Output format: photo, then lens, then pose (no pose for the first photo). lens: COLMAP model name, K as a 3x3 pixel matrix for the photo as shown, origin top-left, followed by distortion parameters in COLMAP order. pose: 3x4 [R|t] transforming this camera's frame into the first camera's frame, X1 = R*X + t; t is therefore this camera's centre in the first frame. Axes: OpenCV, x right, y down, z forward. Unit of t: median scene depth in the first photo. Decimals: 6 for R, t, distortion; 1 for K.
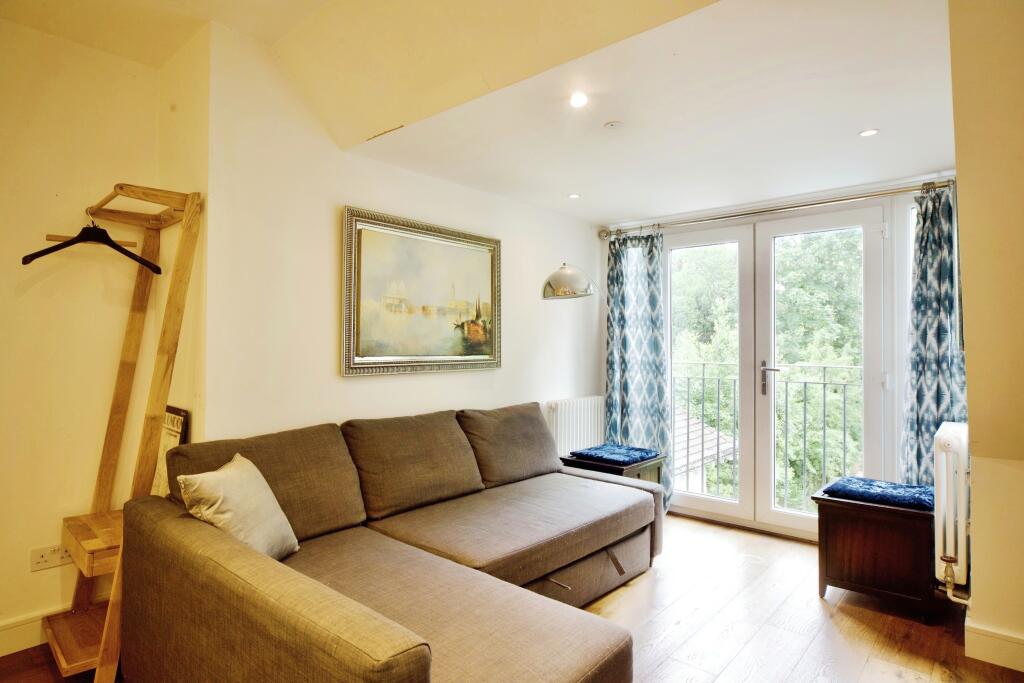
lens RADIAL K [[553.3, 0, 512.0], [0, 553.3, 341.5], [0, 0, 1]] dist [0.002380, 0.000911]
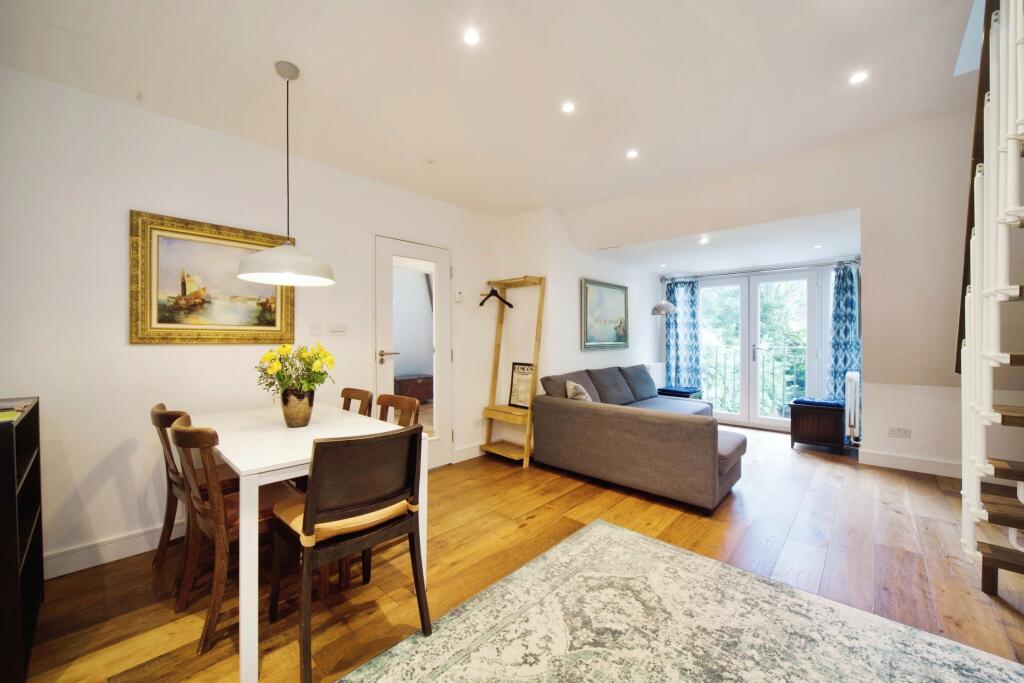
lens RADIAL K [[369.9, 0, 513.4], [0, 369.9, 338.5], [0, 0, 1]] dist [-0.001711, -0.000081]
pose [[0.998748, -0.001549, -0.050009, -0.450921], [0.002211, 0.999911, 0.013189, -0.008252], [0.049984, -0.013283, 0.998662, -0.503760]]
